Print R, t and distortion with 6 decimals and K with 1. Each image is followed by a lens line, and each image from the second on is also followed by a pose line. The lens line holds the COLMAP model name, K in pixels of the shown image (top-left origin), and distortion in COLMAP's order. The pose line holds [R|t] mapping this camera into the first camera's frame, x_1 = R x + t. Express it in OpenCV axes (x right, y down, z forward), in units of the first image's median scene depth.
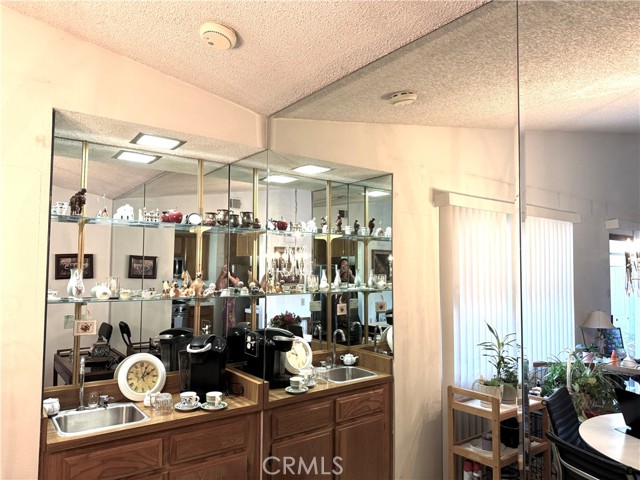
lens RADIAL K [[454.2, 0, 333.2], [0, 454.2, 243.7], [0, 0, 1]] dist [0.079285, -0.113584]
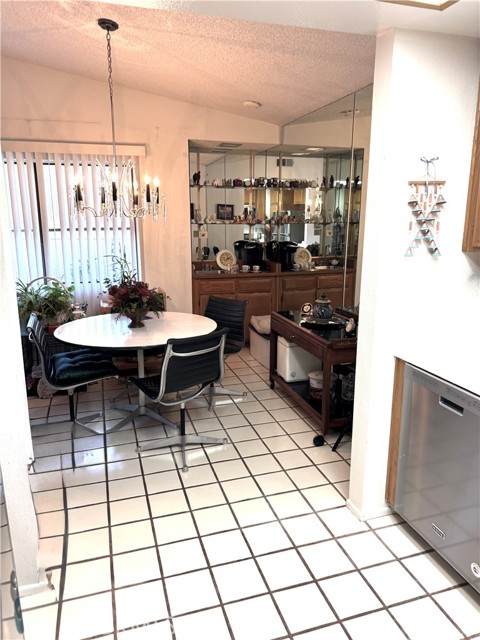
lens RADIAL K [[454.2, 0, 239.6], [0, 454.2, 314.7], [0, 0, 1]] dist [0.079285, -0.113584]
pose [[0.934654, 0.071138, -0.348371, 0.387843], [0.021560, 0.966640, 0.255231, -0.009322], [0.354906, -0.246064, 0.901939, -0.928966]]
